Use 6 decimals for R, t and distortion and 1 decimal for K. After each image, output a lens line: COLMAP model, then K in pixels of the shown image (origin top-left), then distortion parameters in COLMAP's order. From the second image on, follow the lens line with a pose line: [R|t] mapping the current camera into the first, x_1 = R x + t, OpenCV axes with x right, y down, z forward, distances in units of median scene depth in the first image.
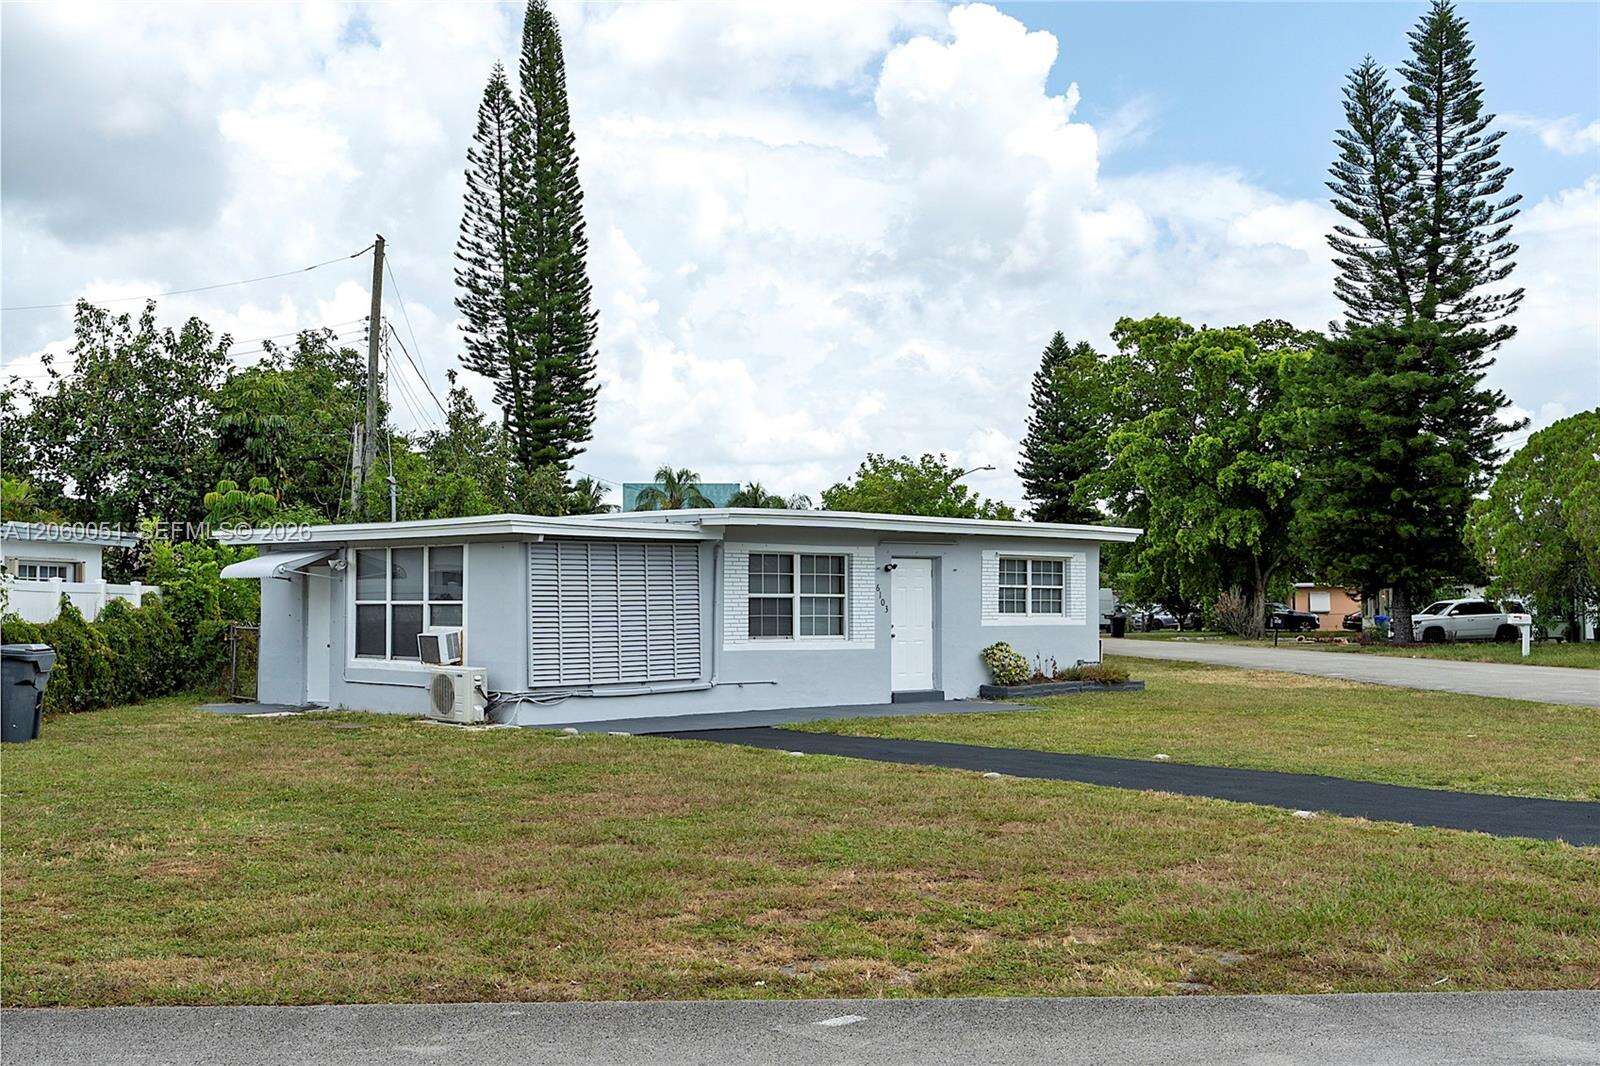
lens RADIAL K [[1721.2, 0, 800.0], [0, 1721.2, 533.0], [0, 0, 1]] dist [-0.008303, -0.012166]
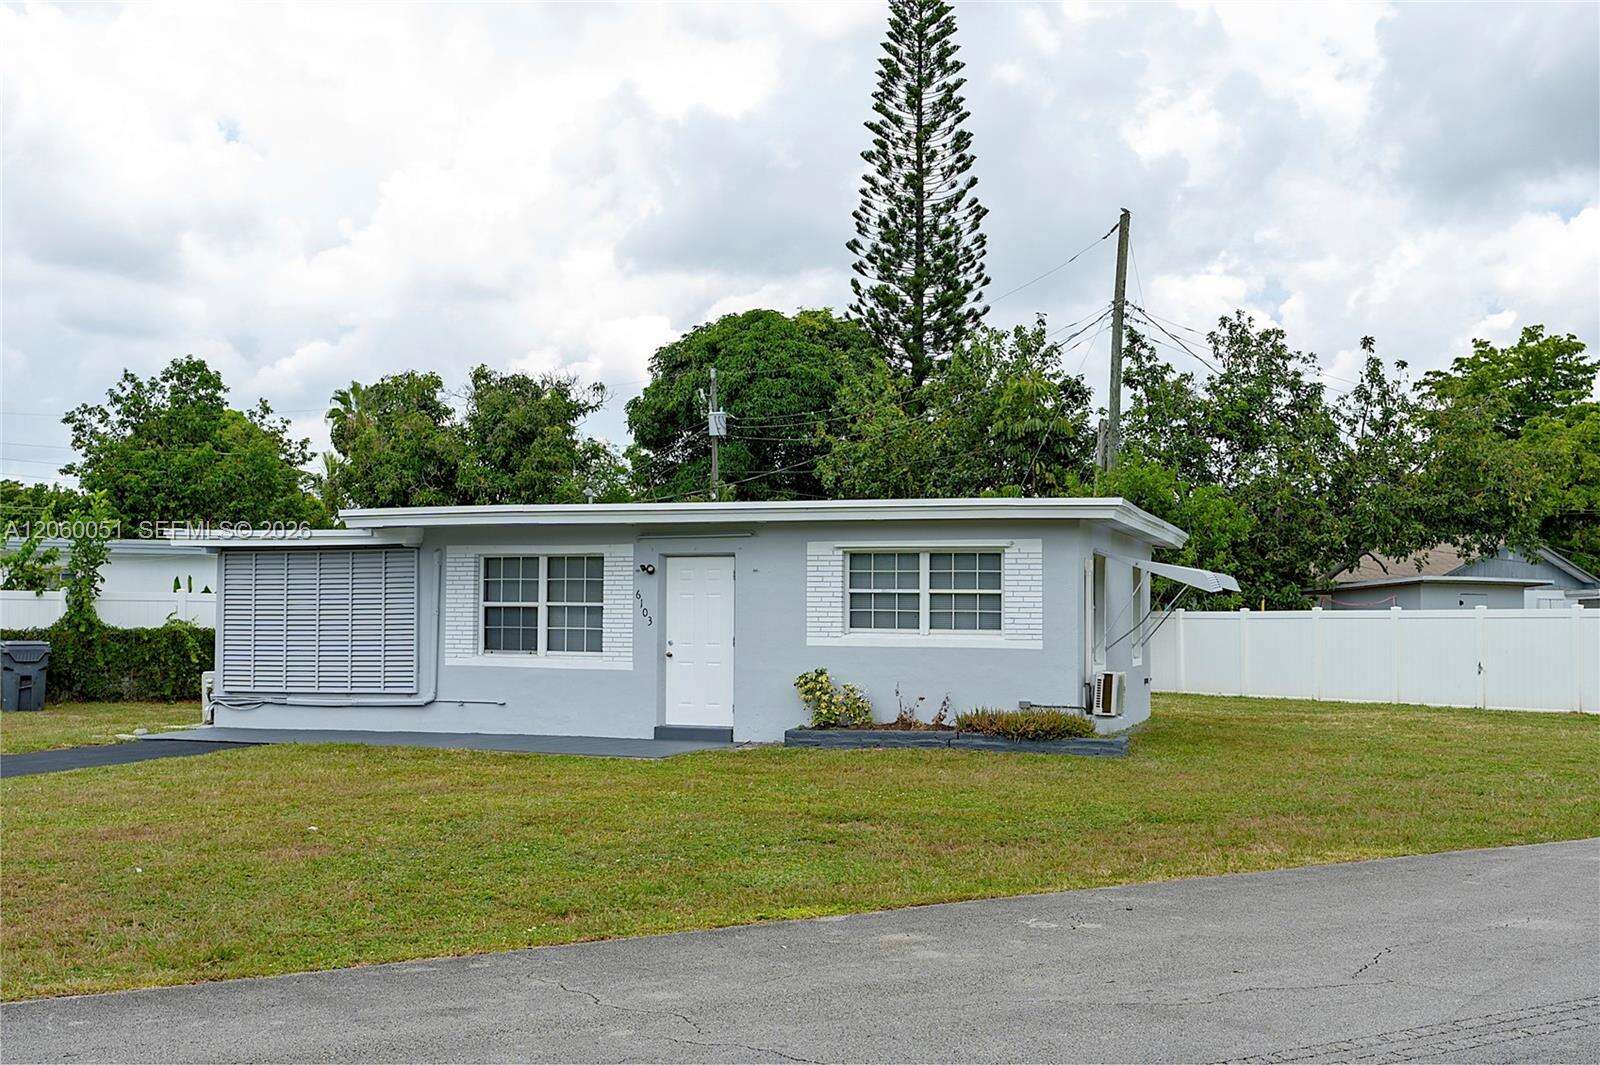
lens RADIAL K [[1780.4, 0, 800.0], [0, 1780.4, 532.5], [0, 0, 1]] dist [-0.001048, 0.011181]
pose [[0.462700, -0.038726, -0.885669, 0.783588], [0.031249, 0.999137, -0.027362, 0.026842], [0.885964, -0.015016, 0.463511, 0.650711]]
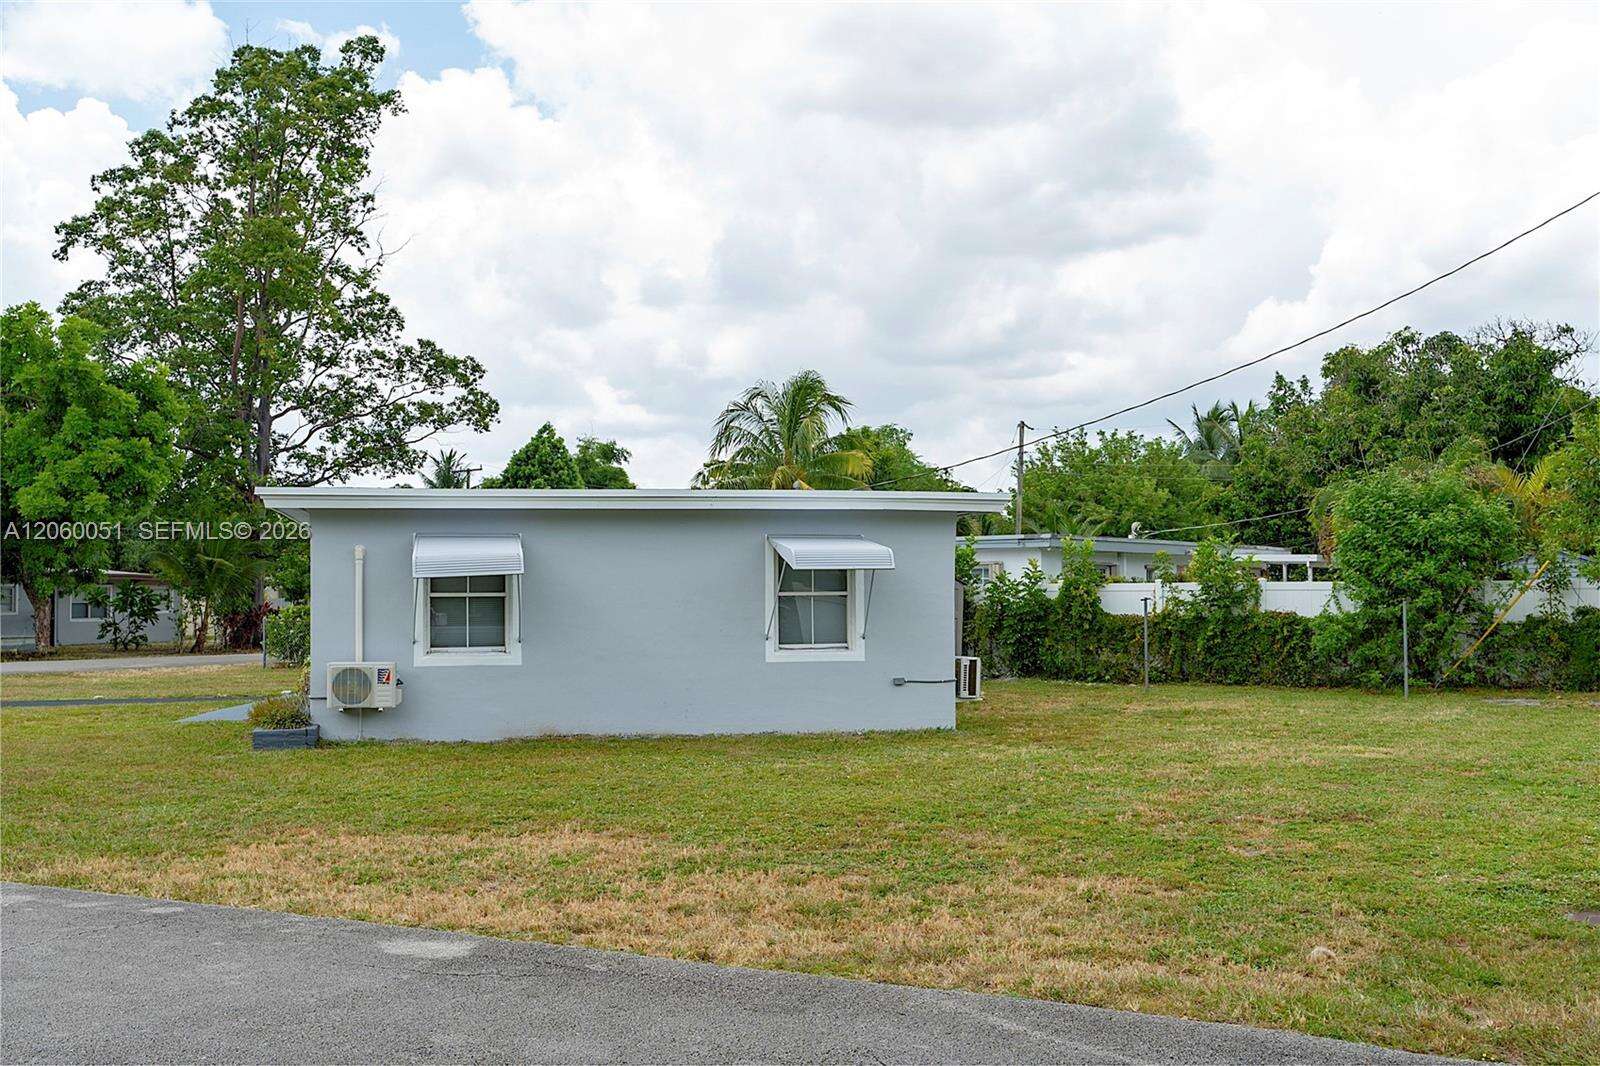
lens RADIAL K [[1673.7, 0, 800.0], [0, 1673.7, 533.0], [0, 0, 1]] dist [0.013502, 0.014552]
pose [[-0.543492, -0.029901, -0.838882, 0.651133], [0.041380, 0.997196, -0.062353, 0.065293], [0.838394, -0.068601, -0.540731, 1.615541]]
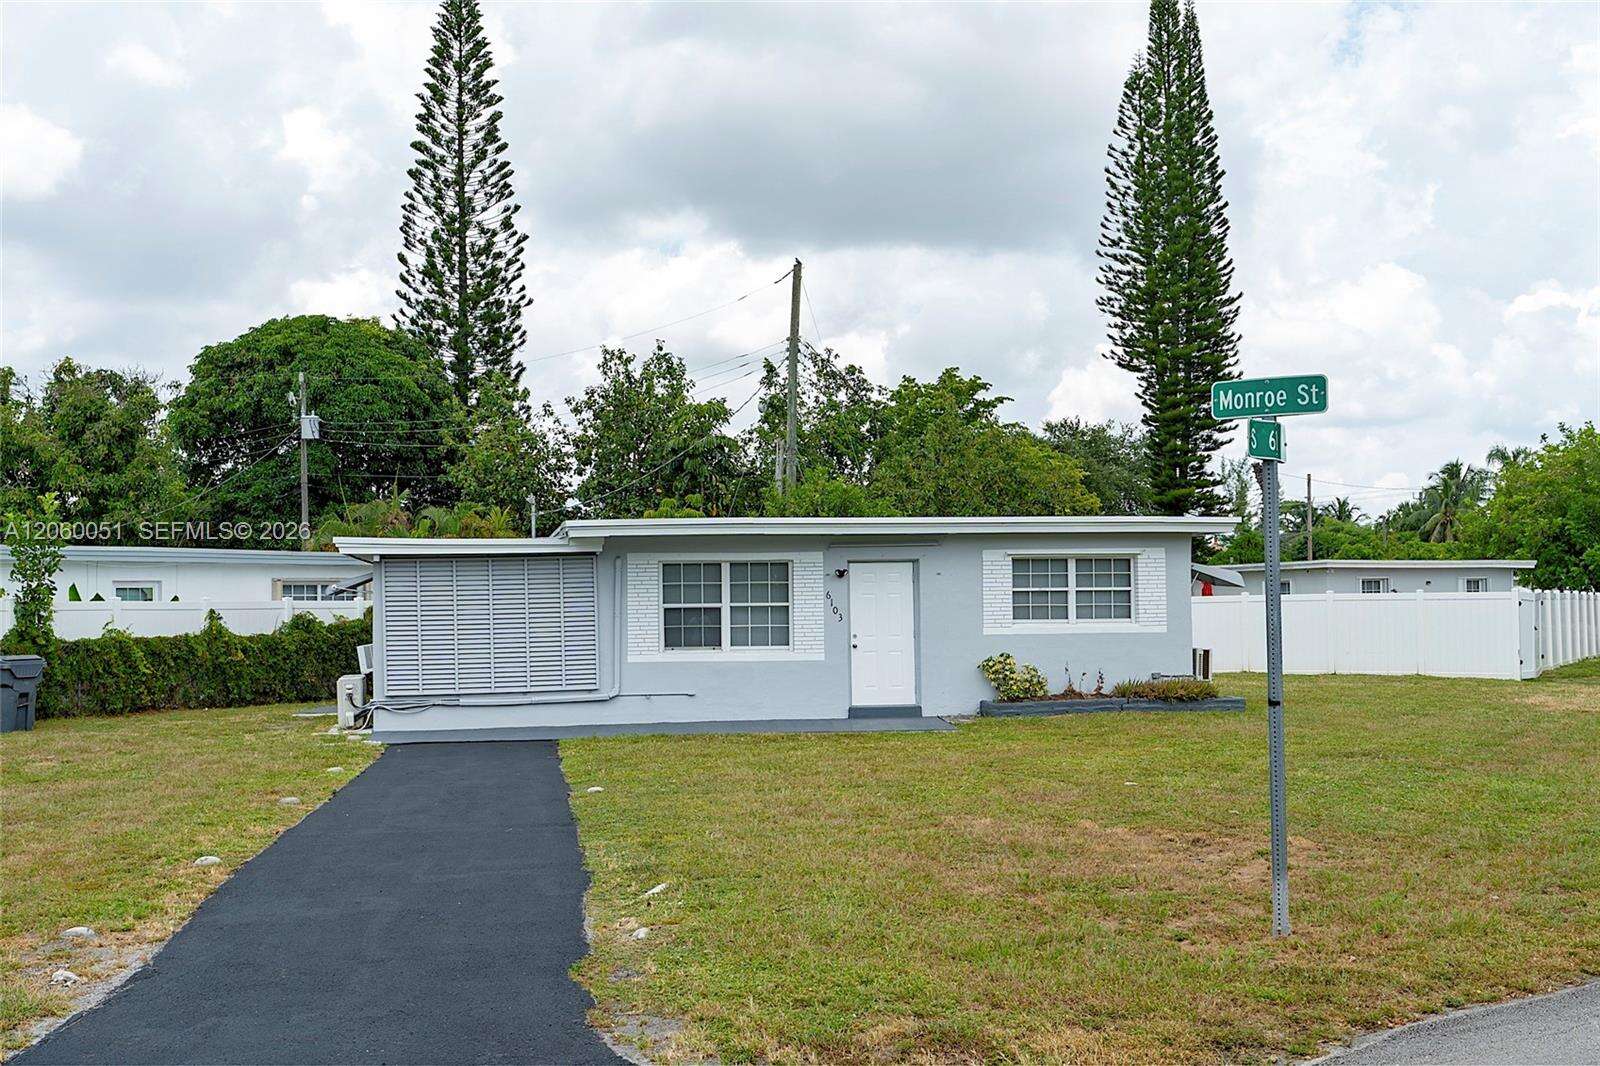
lens RADIAL K [[1701.5, 0, 800.0], [0, 1701.5, 533.0], [0, 0, 1]] dist [0.001662, 0.000868]
pose [[0.826487, -0.035314, -0.561847, 0.530865], [0.037418, 0.999270, -0.007764, 0.004457], [0.561711, -0.014606, 0.827205, 0.213447]]
